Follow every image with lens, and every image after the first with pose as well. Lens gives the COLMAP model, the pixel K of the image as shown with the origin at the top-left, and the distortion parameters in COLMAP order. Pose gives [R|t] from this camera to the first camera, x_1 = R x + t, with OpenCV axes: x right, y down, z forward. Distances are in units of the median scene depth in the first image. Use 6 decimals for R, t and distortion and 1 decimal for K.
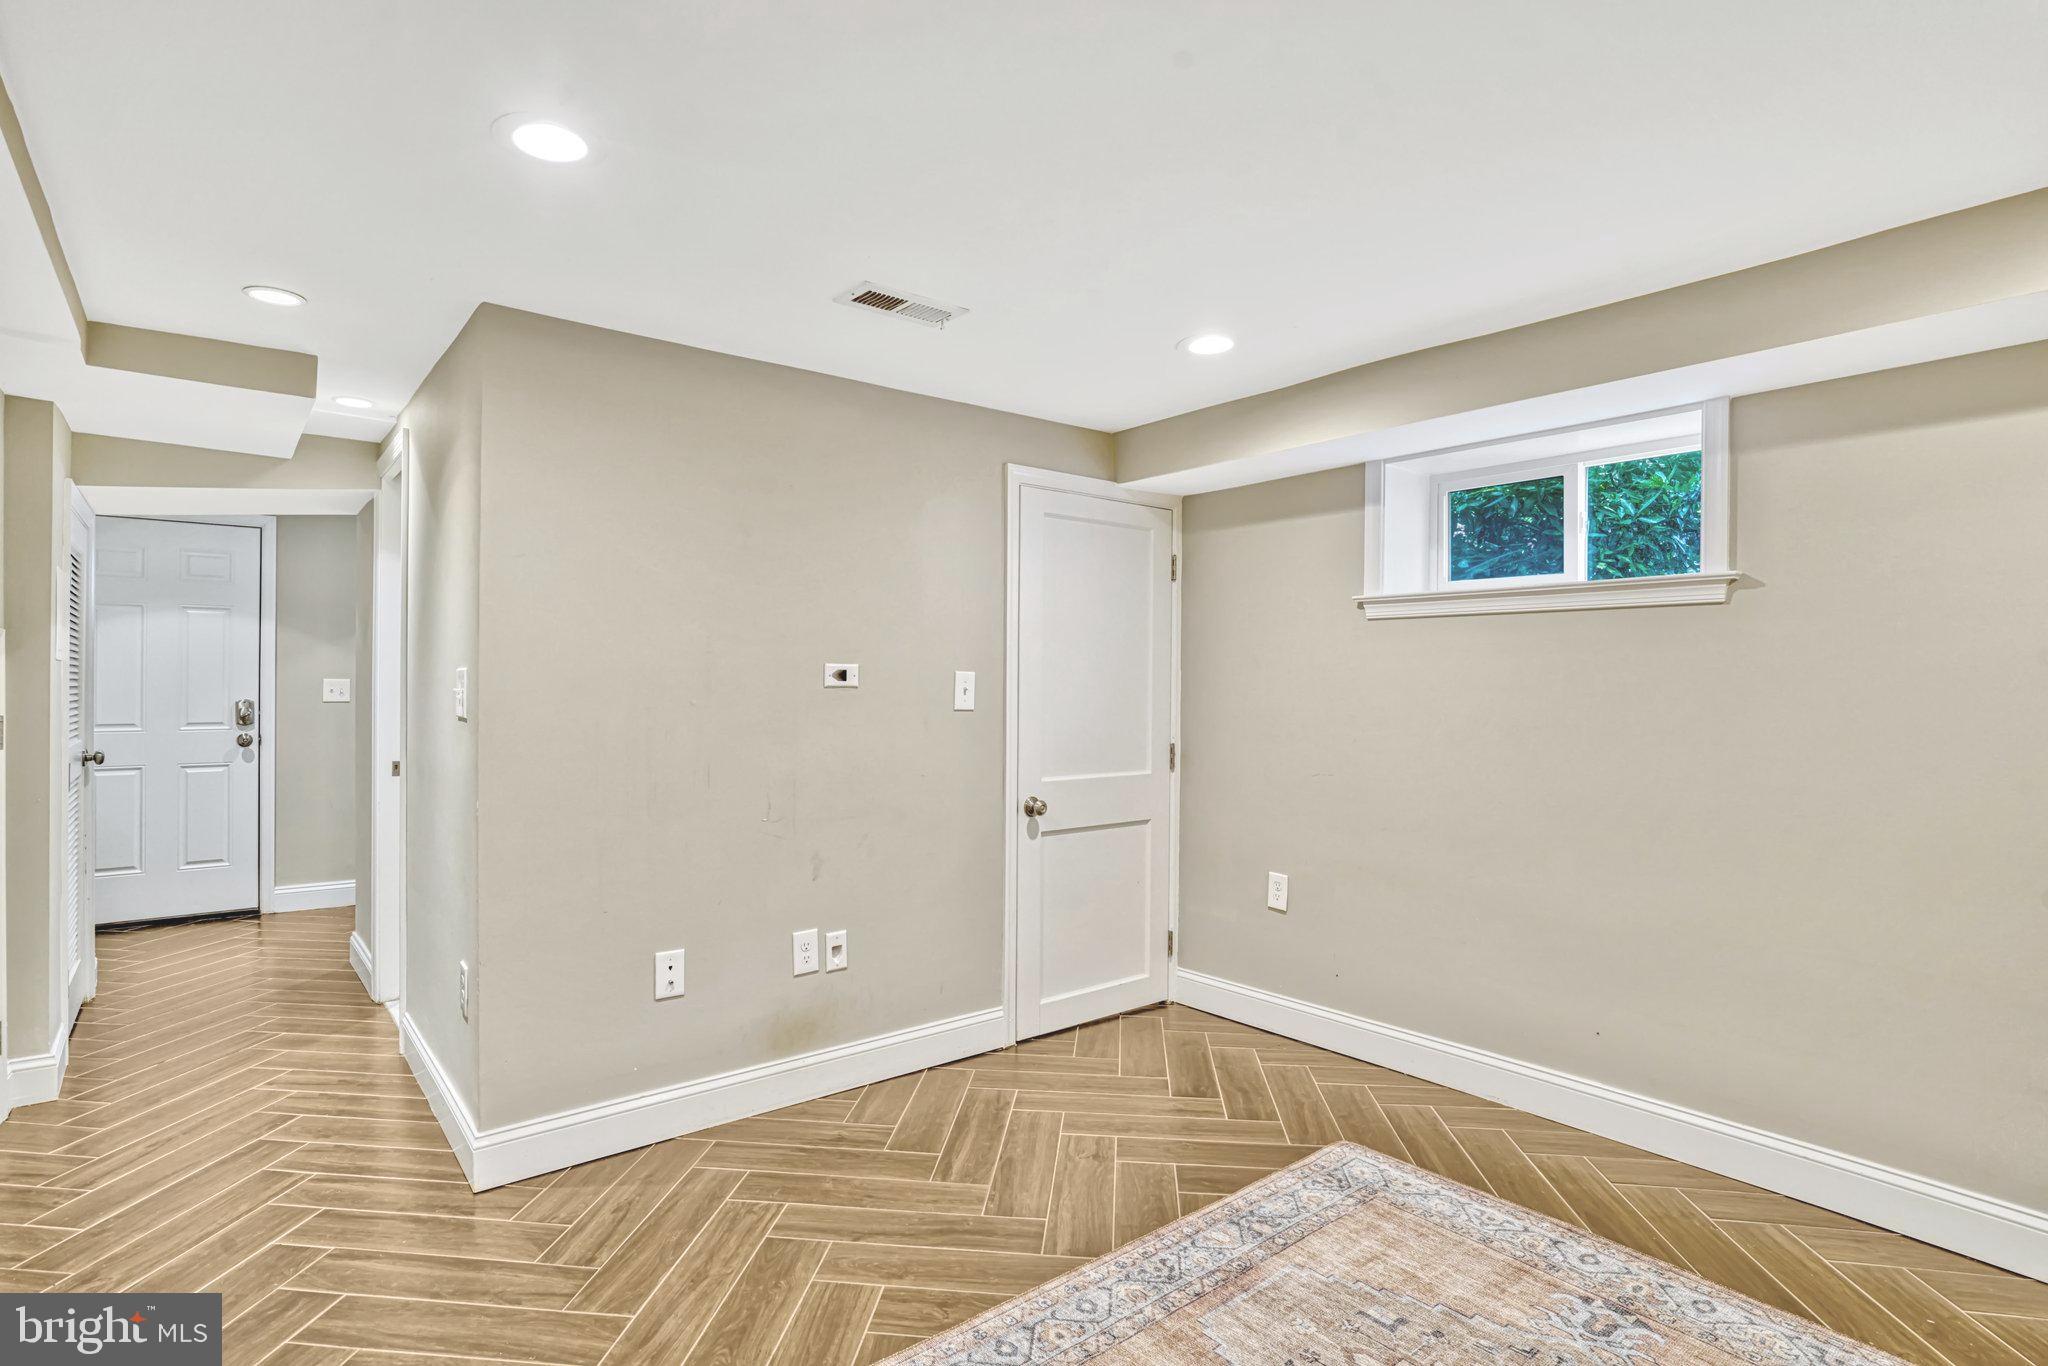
lens RADIAL K [[1035.9, 0, 1034.7], [0, 1035.9, 680.2], [0, 0, 1]] dist [-0.023699, 0.019399]
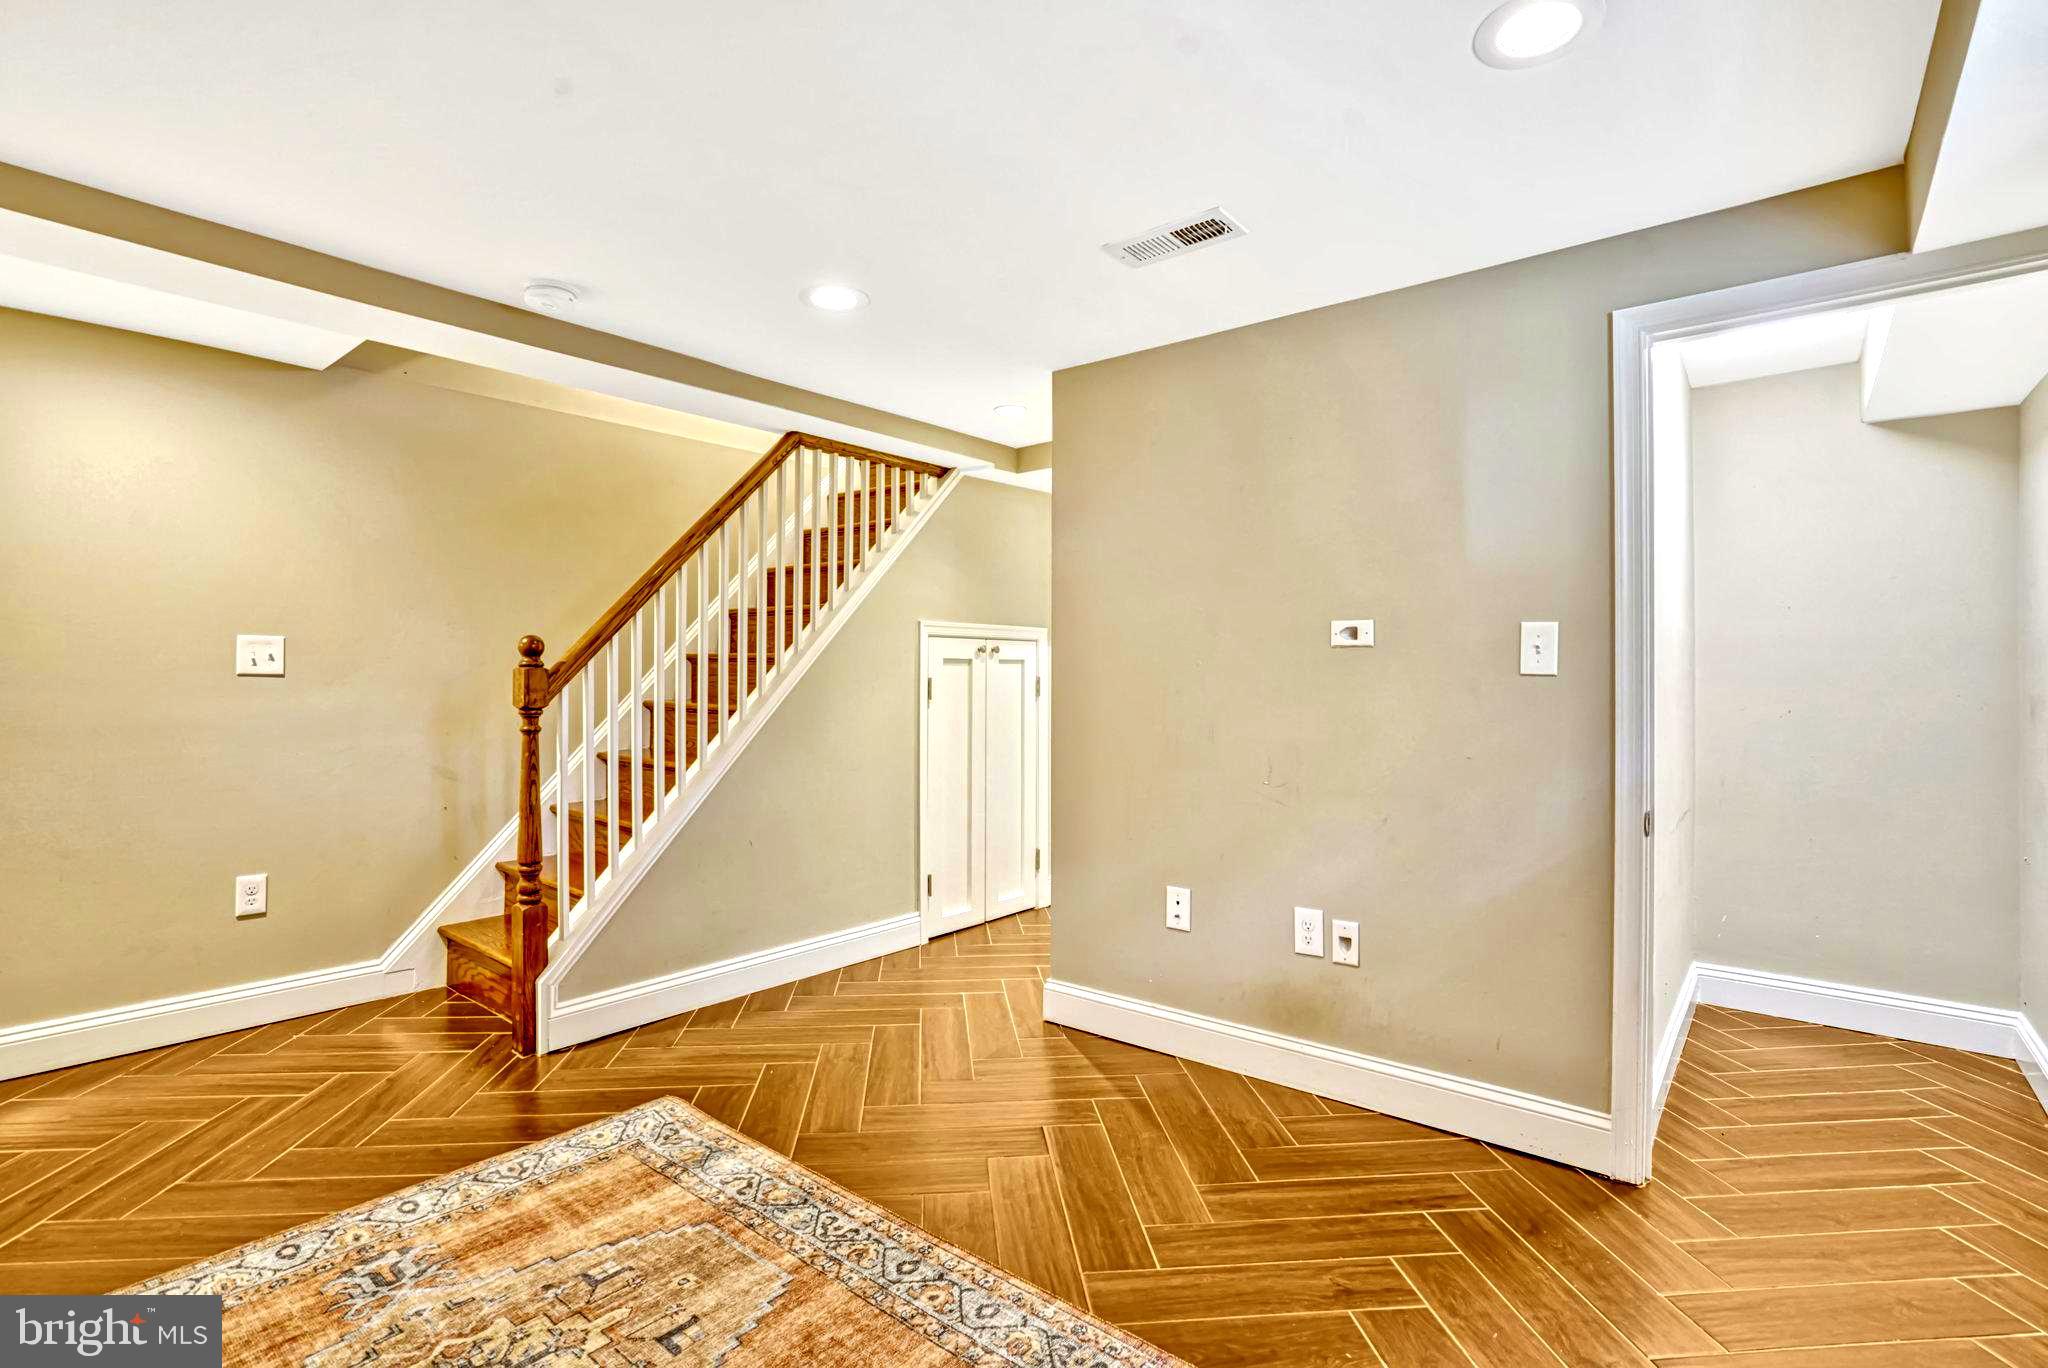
lens RADIAL K [[963.1, 0, 1003.0], [0, 963.1, 675.9], [0, 0, 1]] dist [-0.032837, 0.015650]
pose [[0.191509, -0.010648, -0.981433, 0.624393], [-0.003366, 0.999928, -0.011505, 0.046142], [0.981485, 0.005507, 0.191460, 0.608864]]
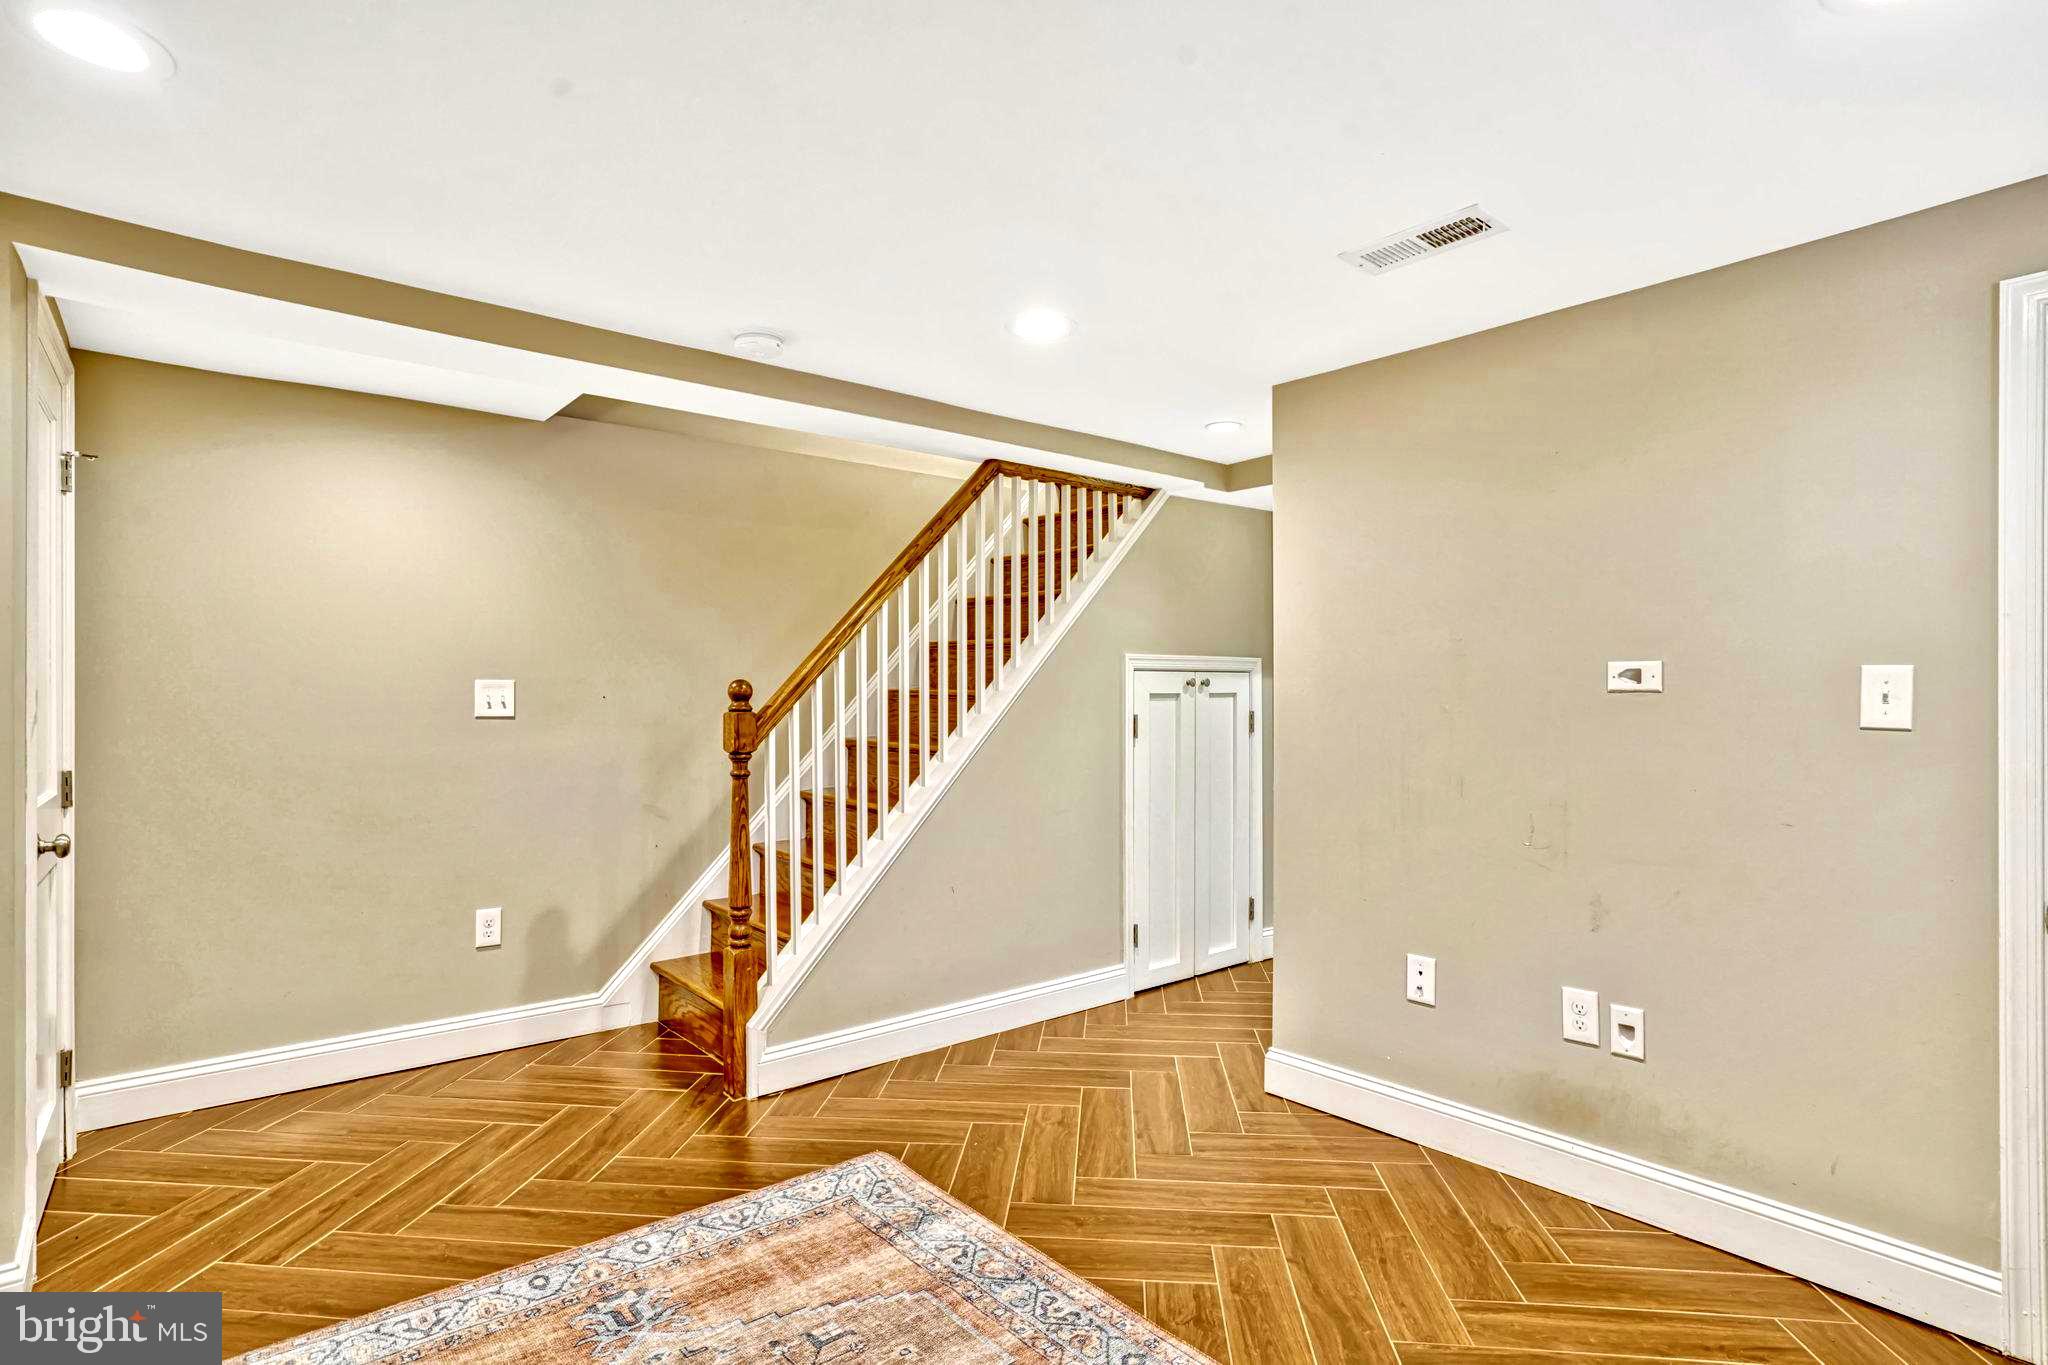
lens RADIAL K [[1035.9, 0, 1005.8], [0, 1035.9, 694.8], [0, 0, 1]] dist [-0.023699, 0.019399]
pose [[0.011611, -0.006003, -0.999915, 0.636281], [-0.000350, 0.999982, -0.006008, 0.015603], [0.999933, 0.000420, 0.011608, 0.580754]]
